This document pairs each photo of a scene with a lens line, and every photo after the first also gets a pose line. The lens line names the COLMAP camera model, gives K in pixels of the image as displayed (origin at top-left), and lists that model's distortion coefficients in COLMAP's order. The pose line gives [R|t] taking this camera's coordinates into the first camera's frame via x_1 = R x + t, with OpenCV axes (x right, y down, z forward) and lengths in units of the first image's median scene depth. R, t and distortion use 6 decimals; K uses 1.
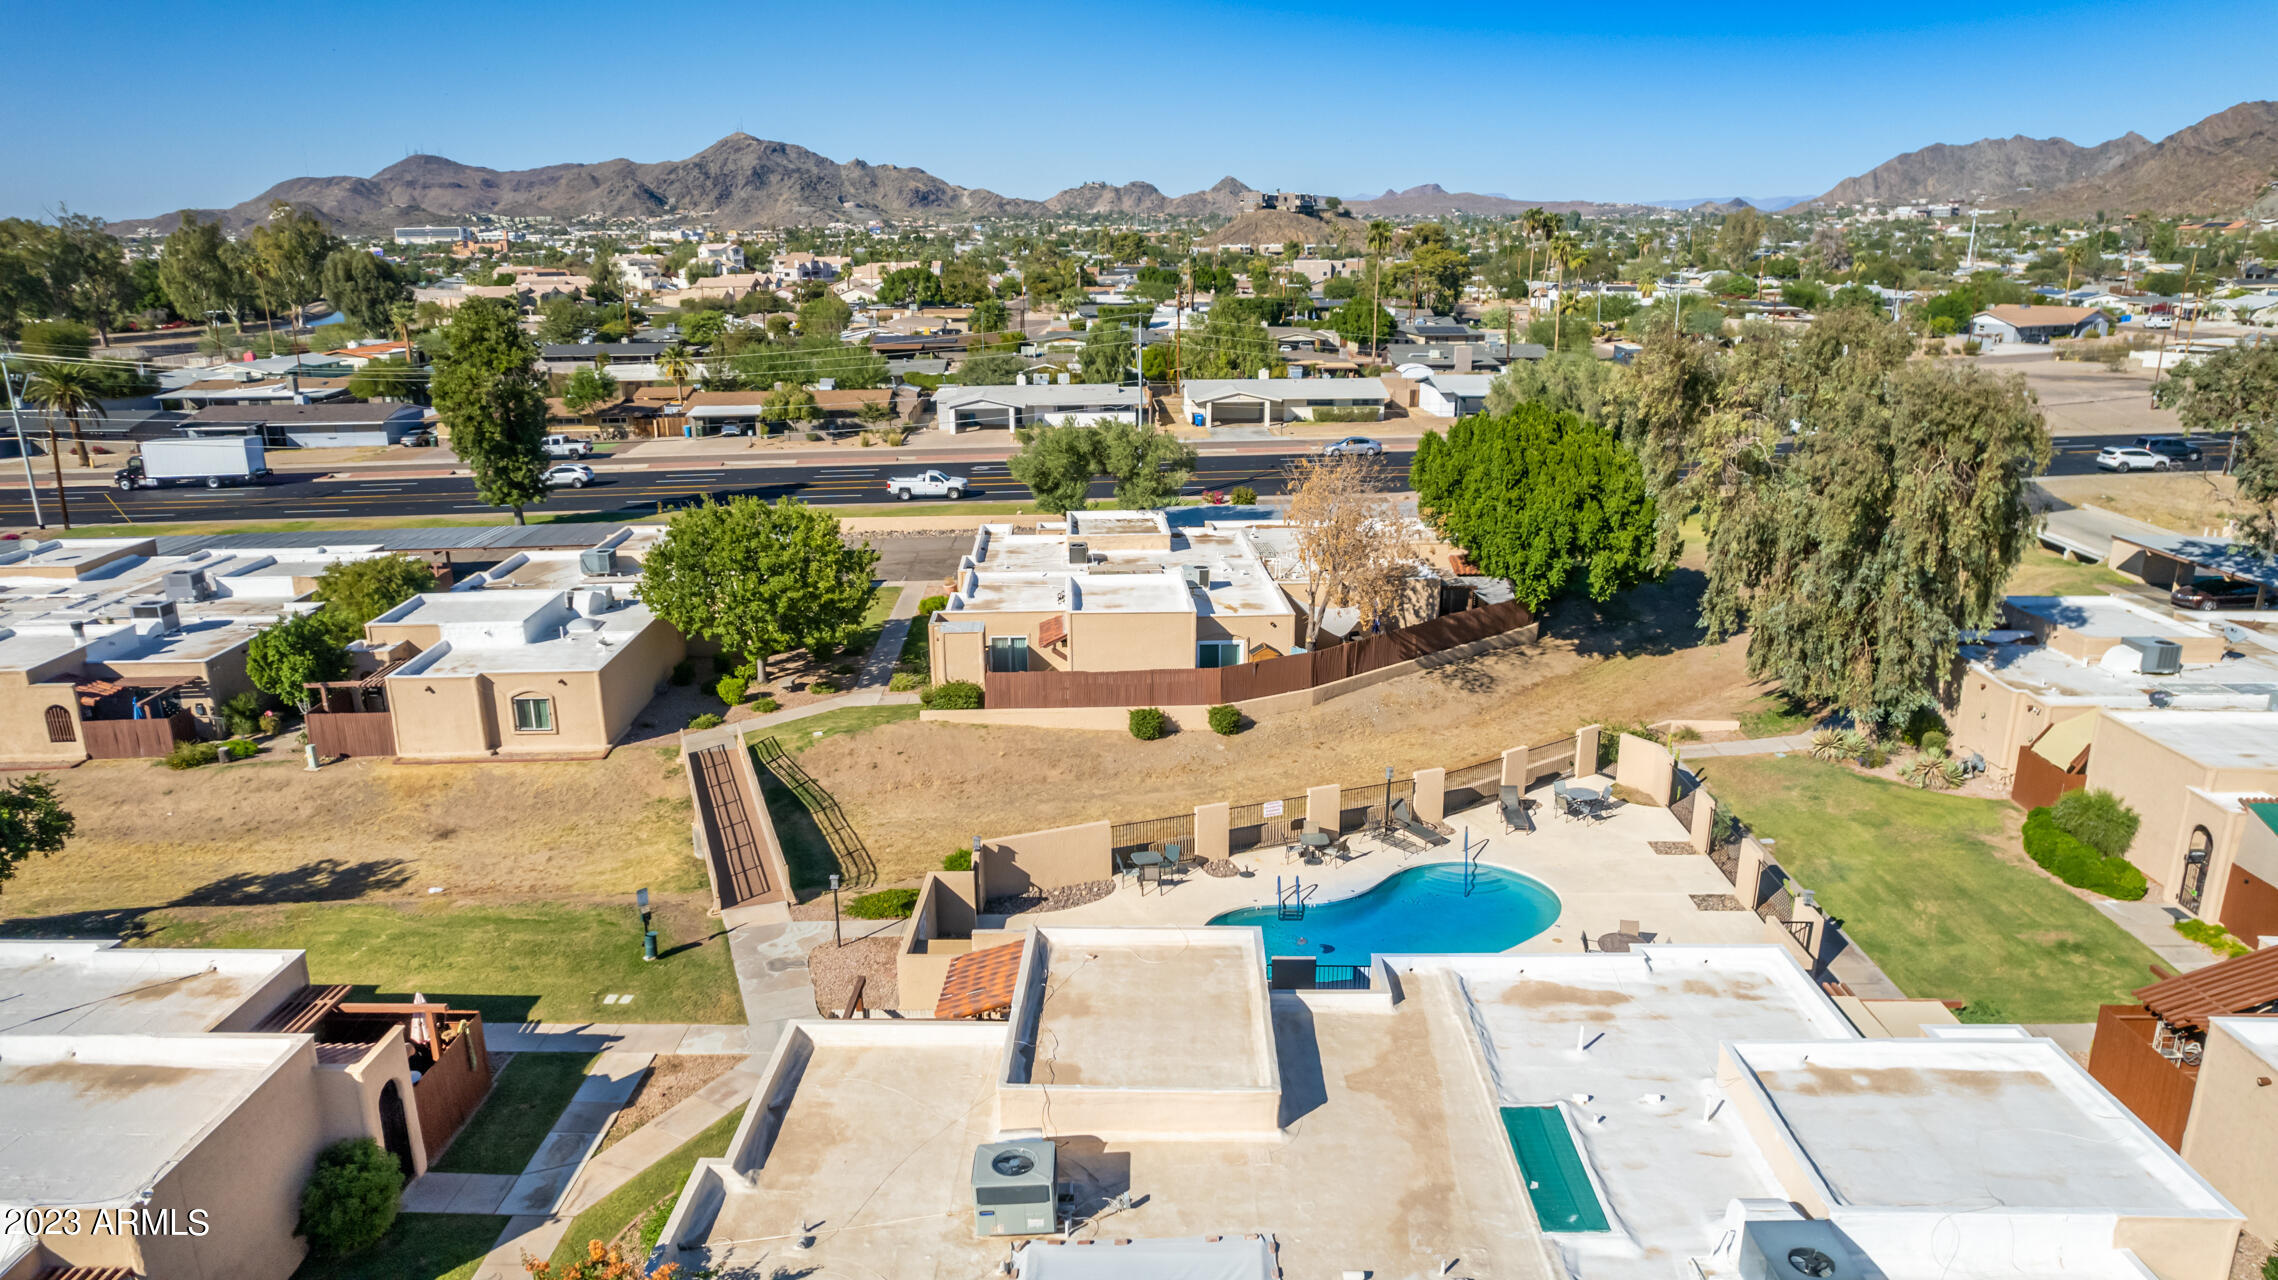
lens RADIAL K [[1441.5, 0, 1142.3], [0, 1441.5, 644.0], [0, 0, 1]] dist [-0.050758, 0.000706]
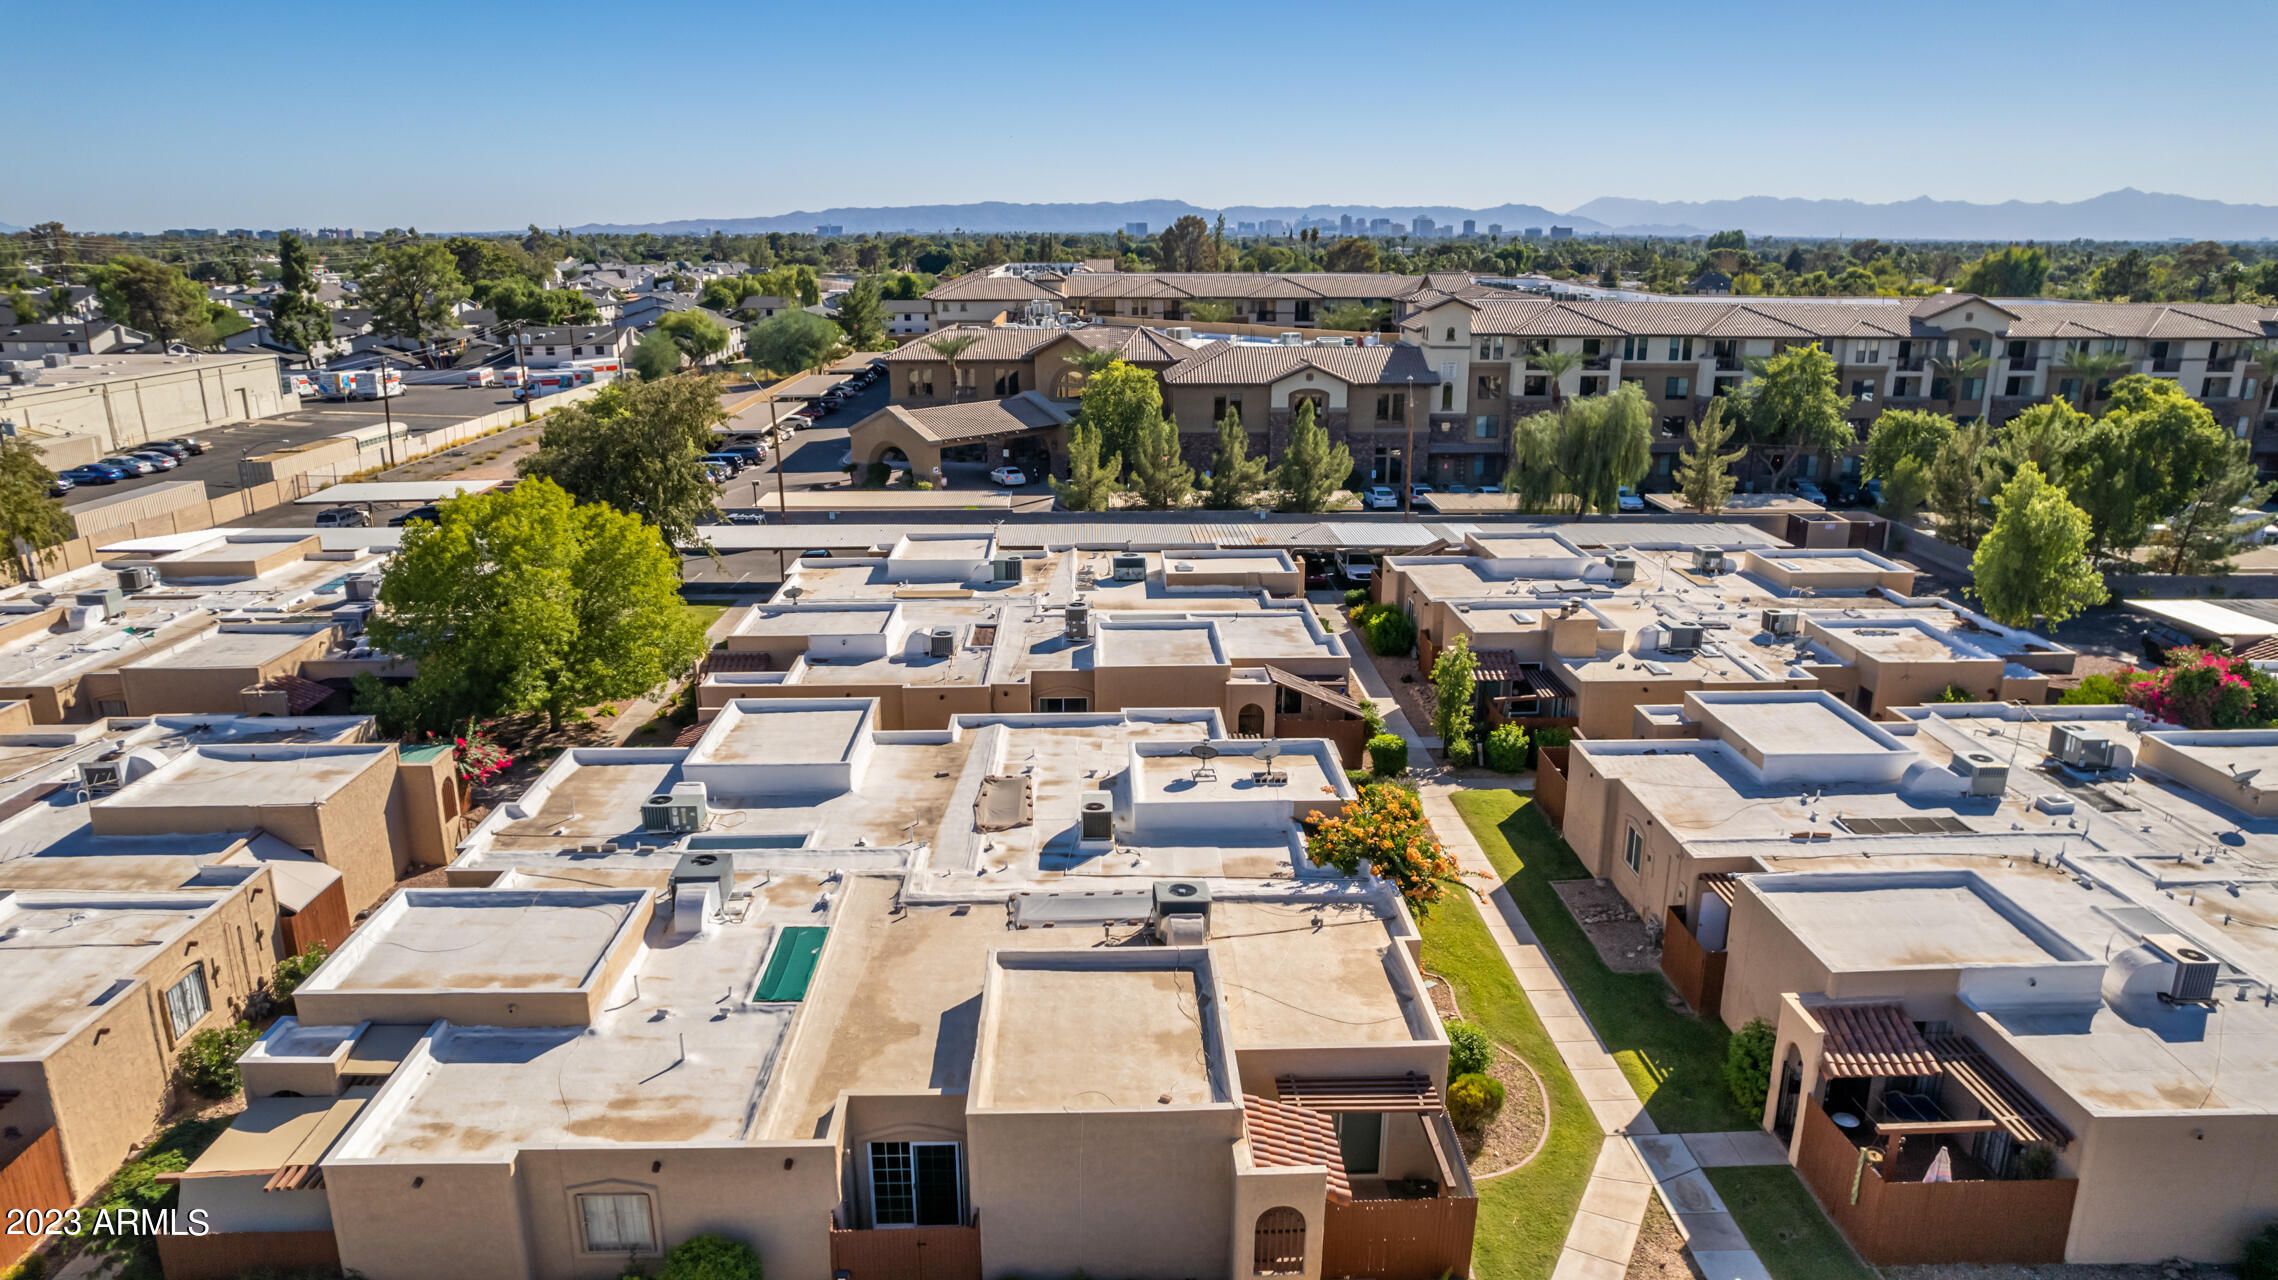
lens RADIAL K [[1441.5, 0, 1142.3], [0, 1441.5, 644.0], [0, 0, 1]] dist [-0.050758, 0.000706]
pose [[-0.998703, 0.014438, -0.048828, 0.009363], [-0.013742, 0.846942, 0.531508, -0.288010], [0.049028, 0.531490, -0.845645, 0.949199]]
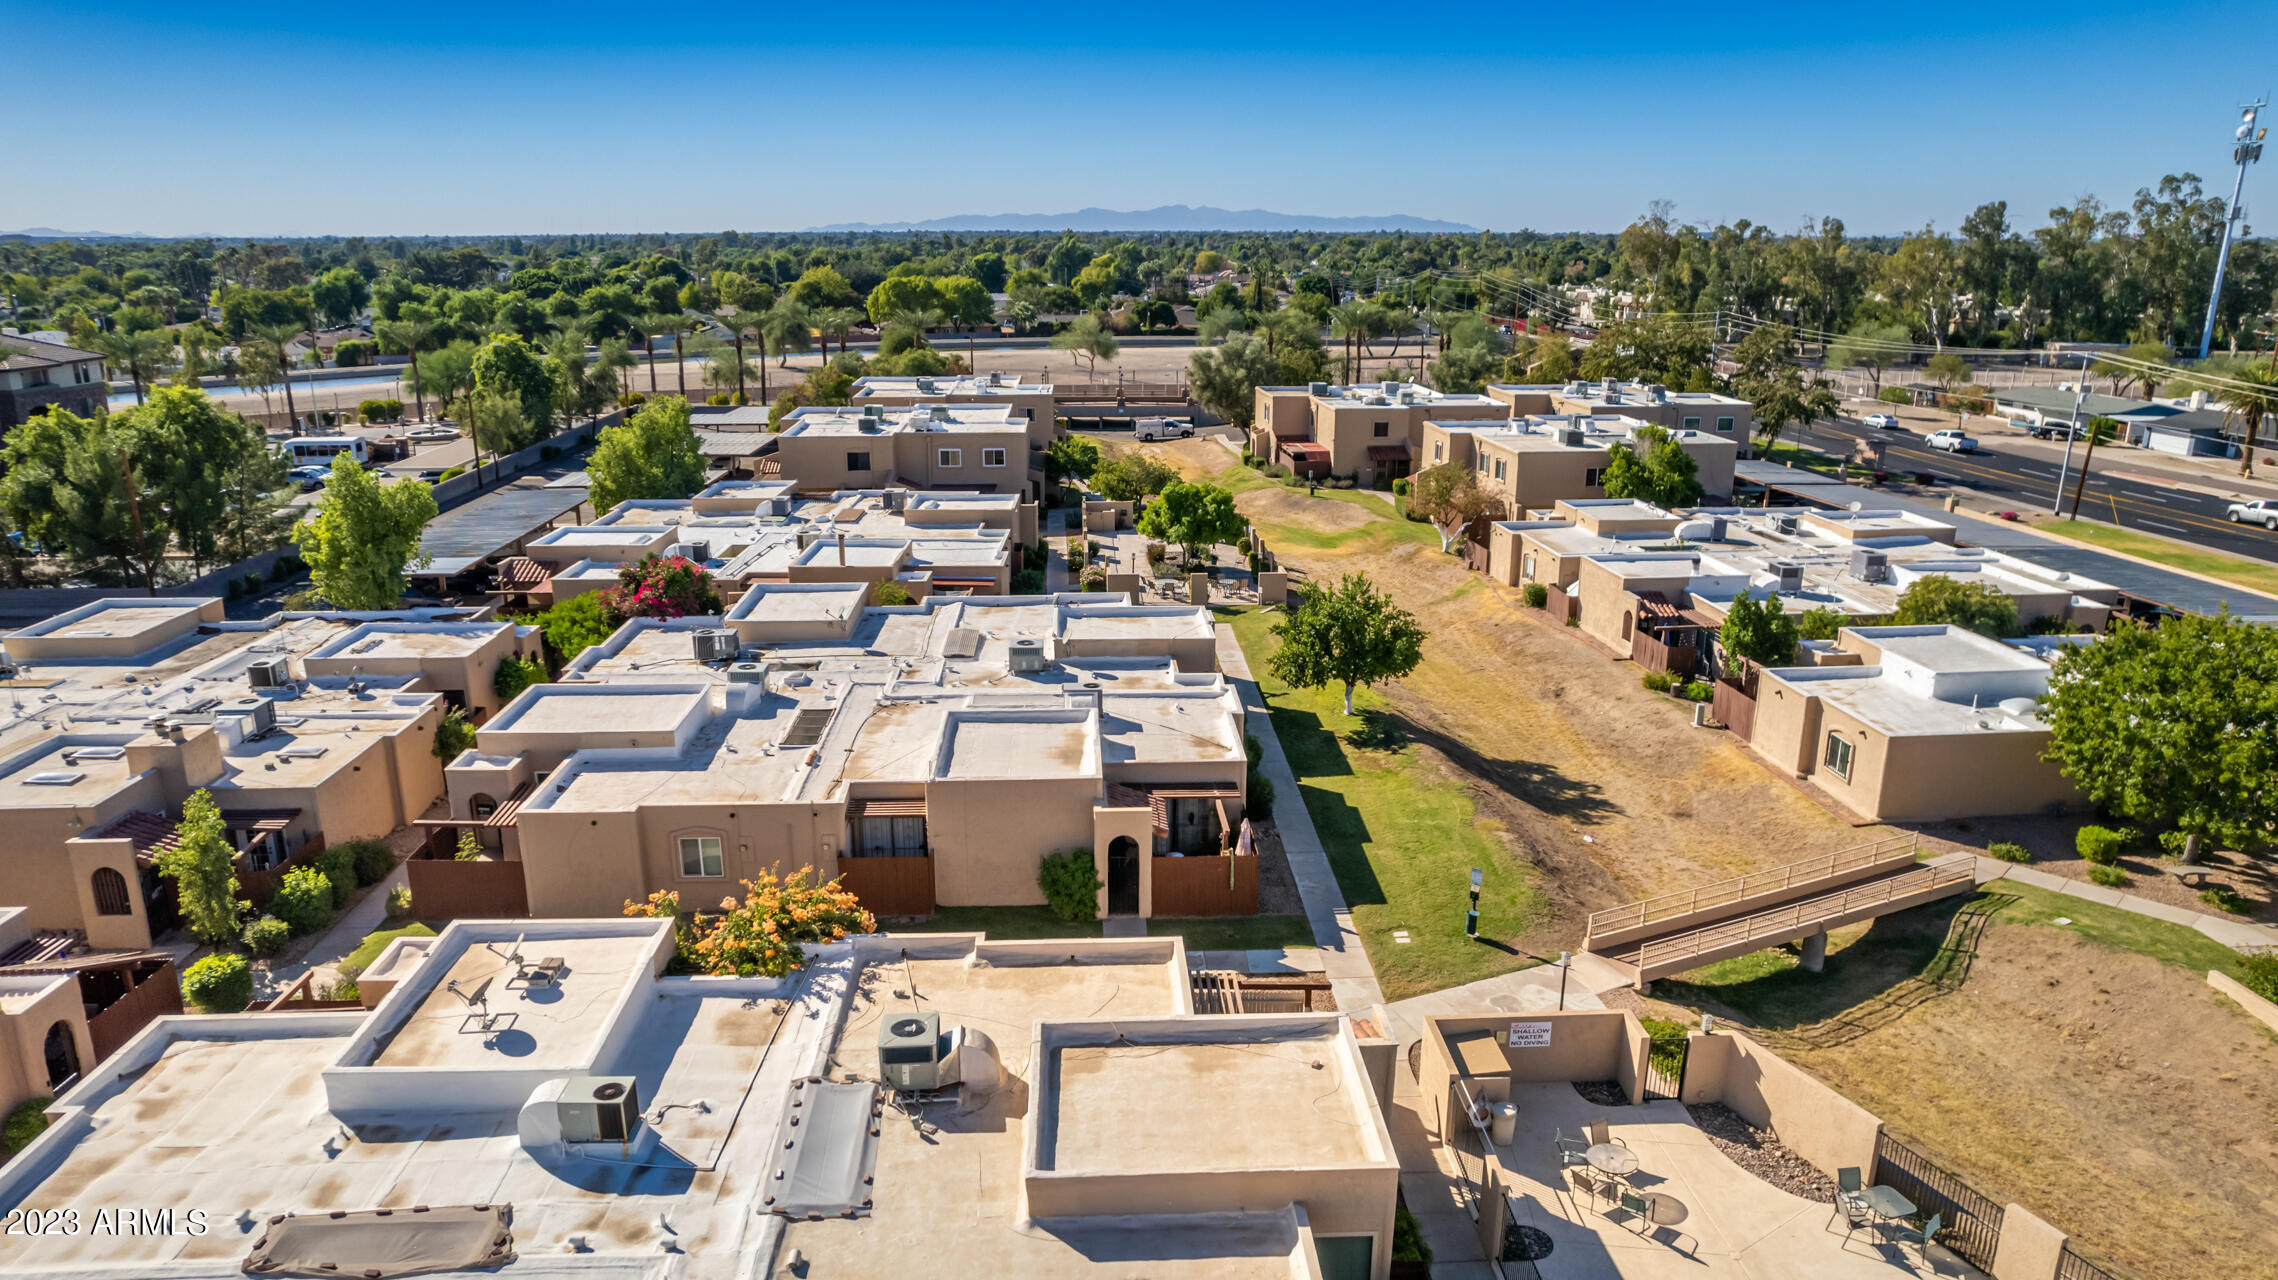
lens RADIAL K [[1441.5, 0, 1142.3], [0, 1441.5, 644.0], [0, 0, 1]] dist [-0.050758, 0.000706]
pose [[0.056792, 0.280921, -0.958049, 0.447676], [-0.276179, 0.926573, 0.255320, -0.137825], [0.959427, 0.250093, 0.130207, 0.425659]]
